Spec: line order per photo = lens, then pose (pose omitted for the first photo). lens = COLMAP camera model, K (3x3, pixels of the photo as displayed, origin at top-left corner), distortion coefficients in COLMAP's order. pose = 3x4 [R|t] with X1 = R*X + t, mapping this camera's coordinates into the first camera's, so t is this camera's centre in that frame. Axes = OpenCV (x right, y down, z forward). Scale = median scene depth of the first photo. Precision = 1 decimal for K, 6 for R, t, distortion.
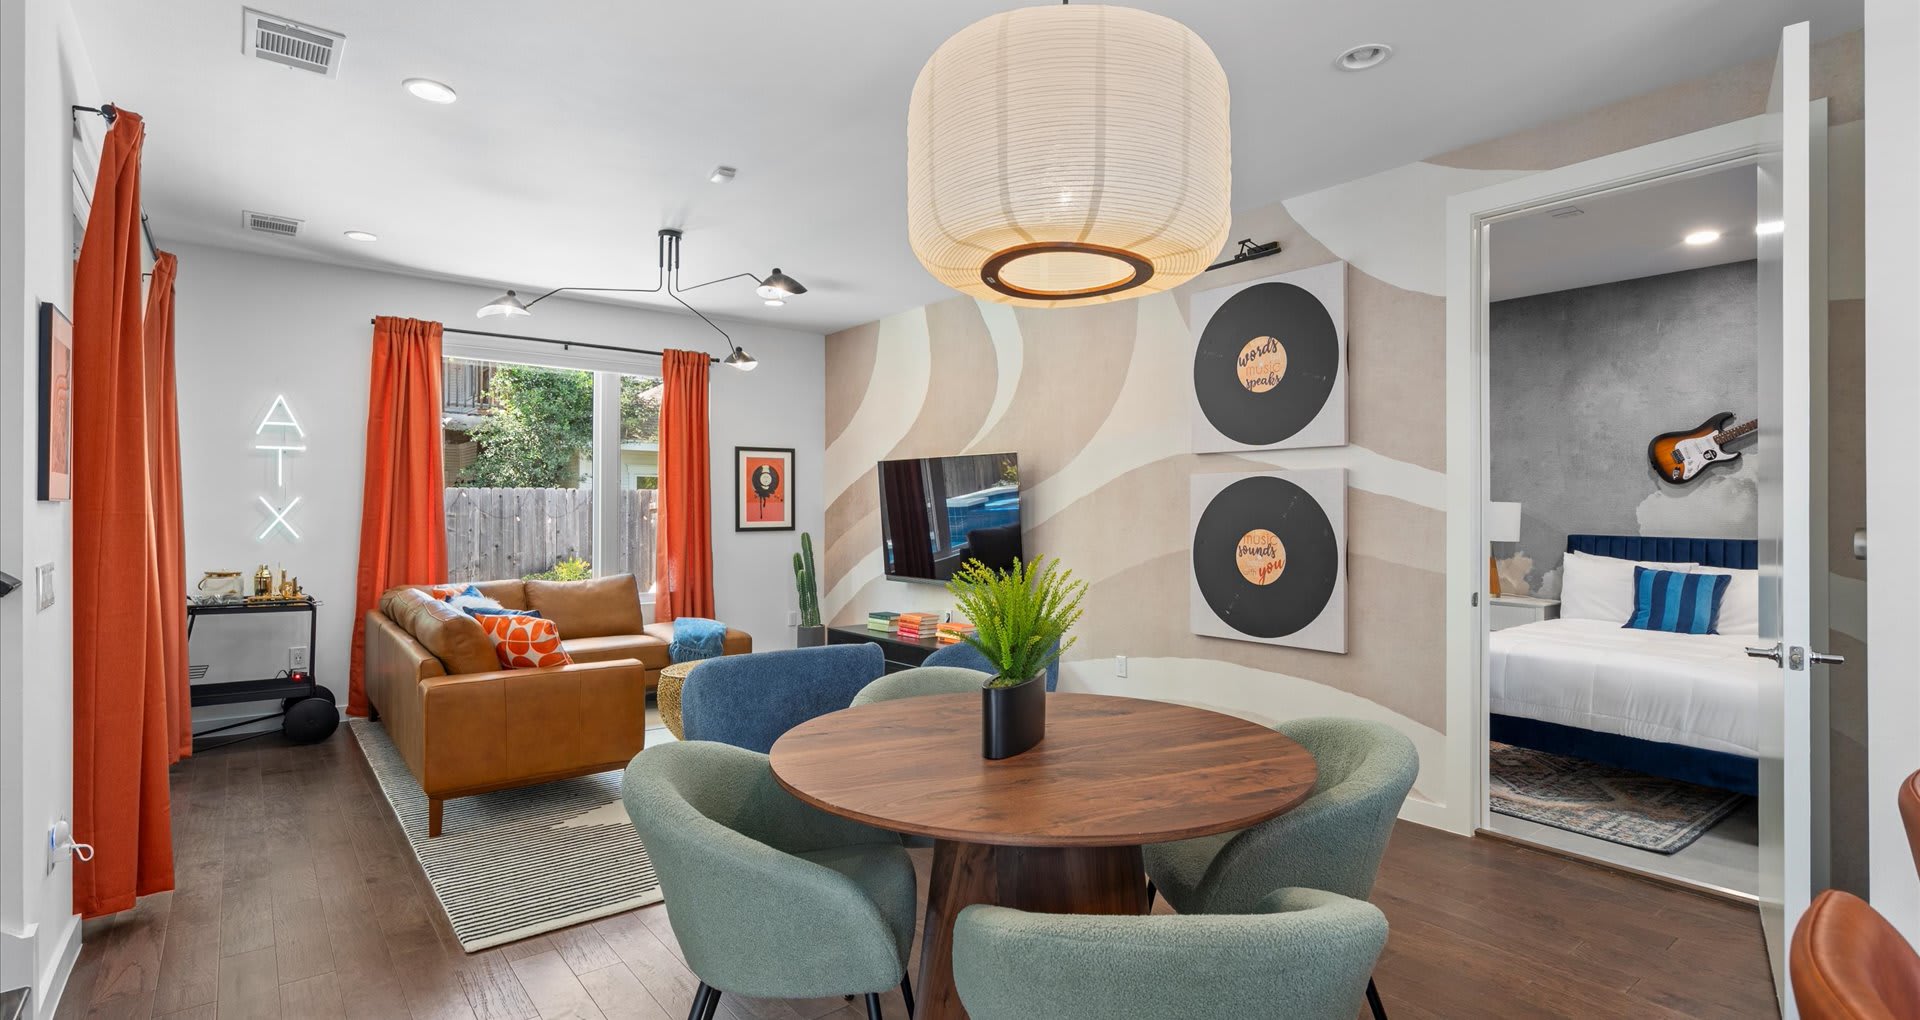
lens RADIAL K [[888.3, 0, 954.7], [0, 888.3, 507.0], [0, 0, 1]] dist [0.000456, -0.000249]
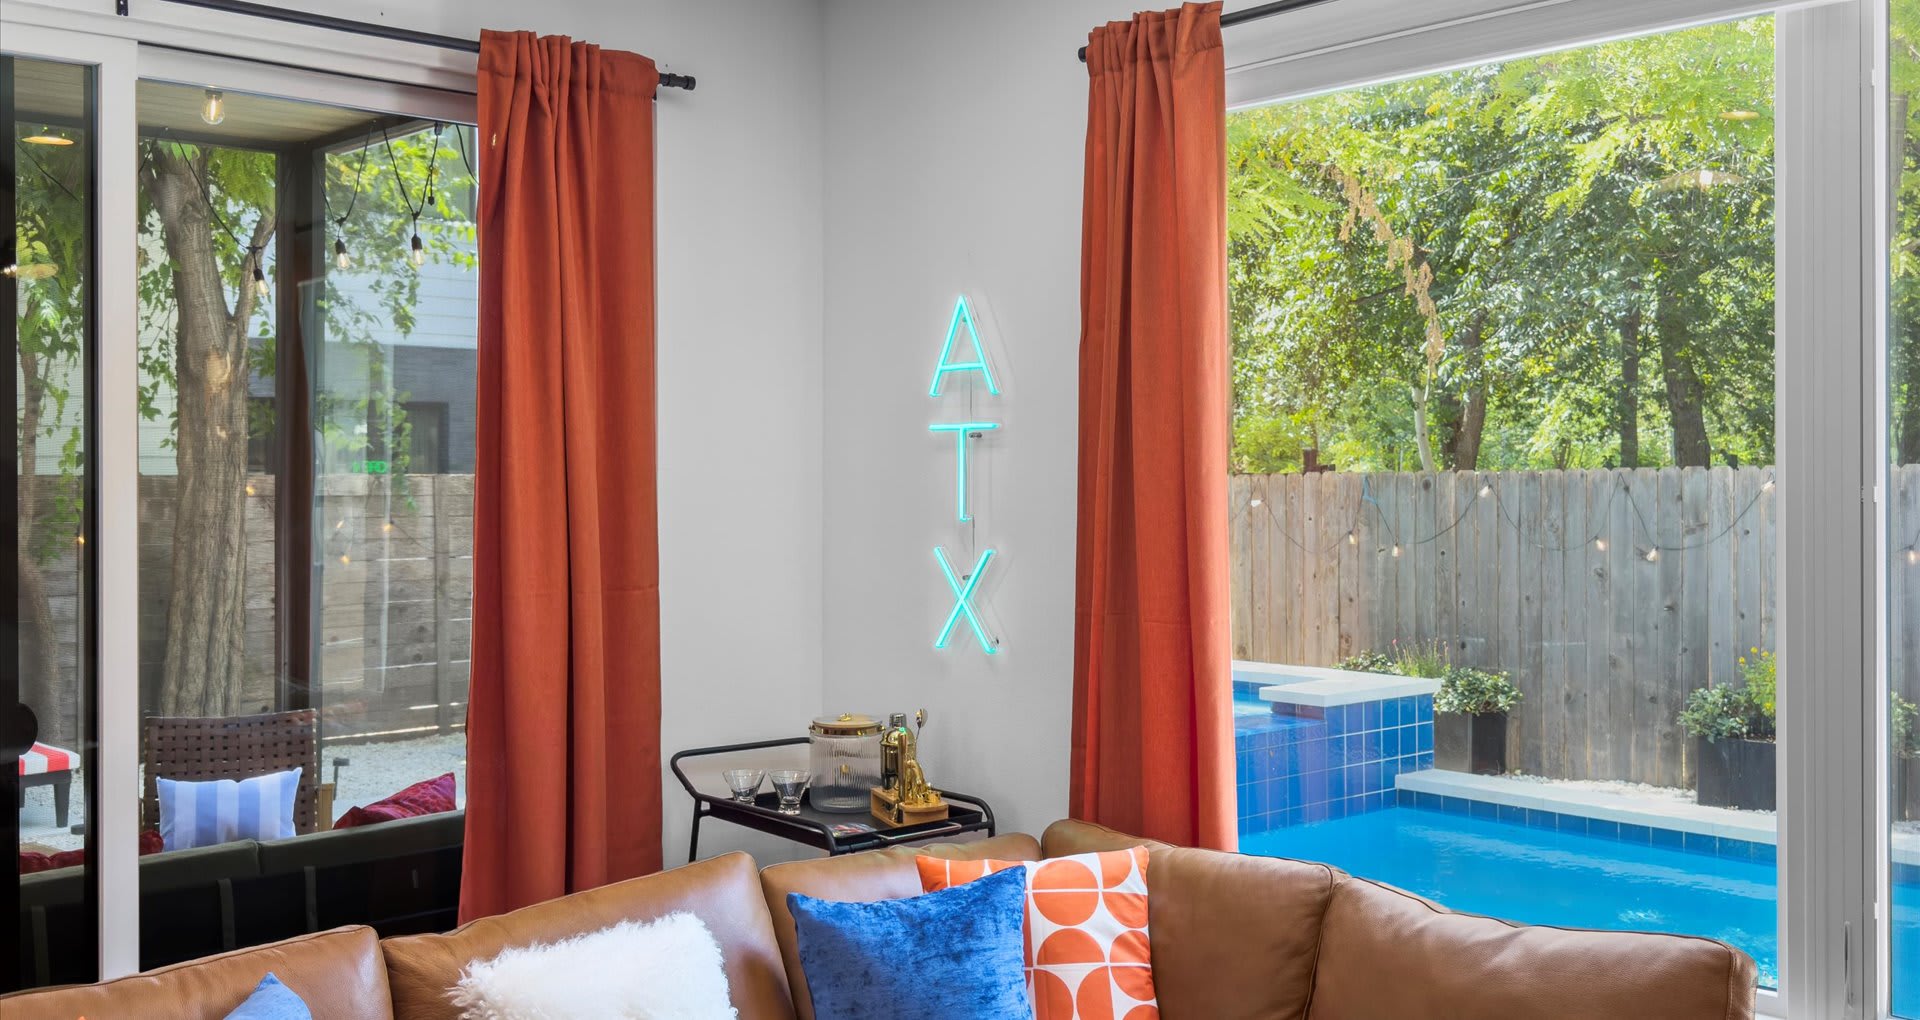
lens RADIAL K [[1856.3, 0, 959.9], [0, 1856.3, 467.4], [0, 0, 1]] dist [0.068430, -0.014065]
pose [[0.063554, -0.006239, -0.997959, 0.082449], [0.005162, 0.999969, -0.005923, -0.044557], [0.997965, -0.004775, 0.063584, 0.982643]]
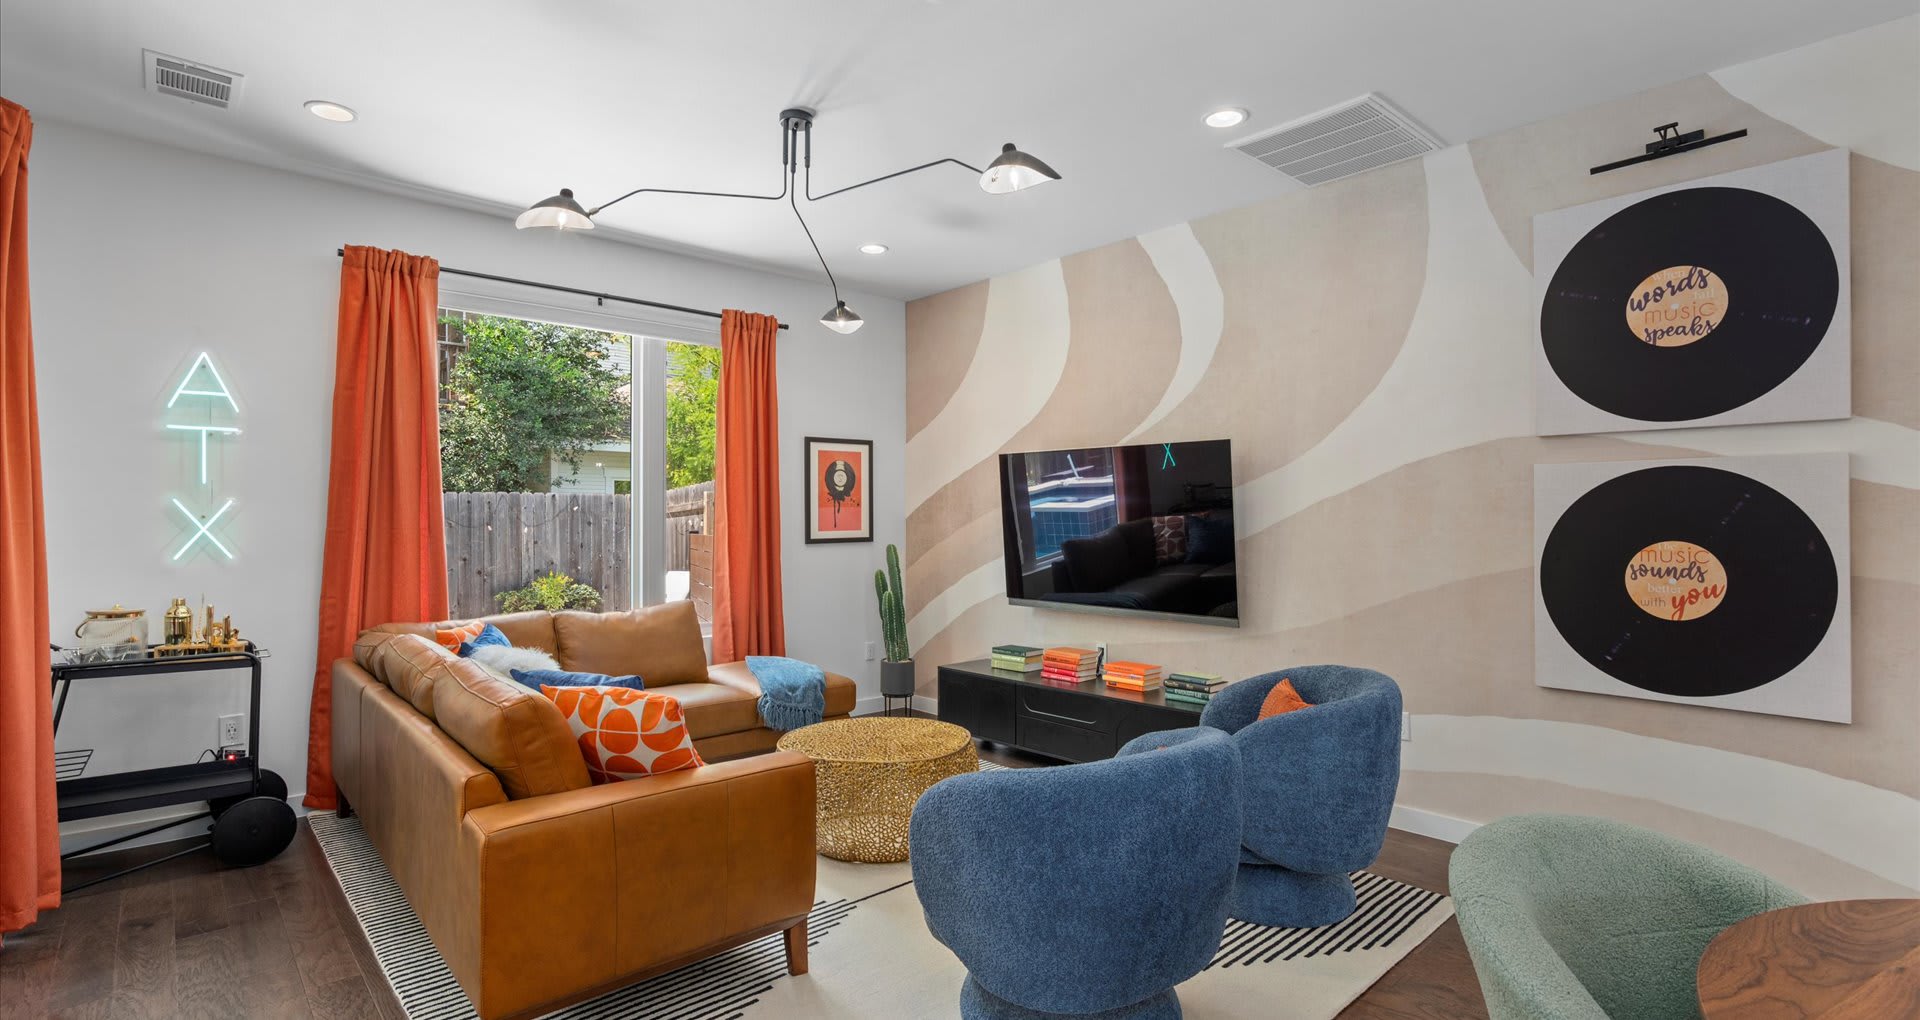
lens RADIAL K [[880.3, 0, 960.5], [0, 880.3, 513.4], [0, 0, 1]] dist [-0.000266, 0.000406]
pose [[0.997975, -0.002780, 0.063552, -0.223745], [0.002792, 0.999996, -0.000091, 0.001375], [-0.063551, 0.000269, 0.997979, 0.289905]]
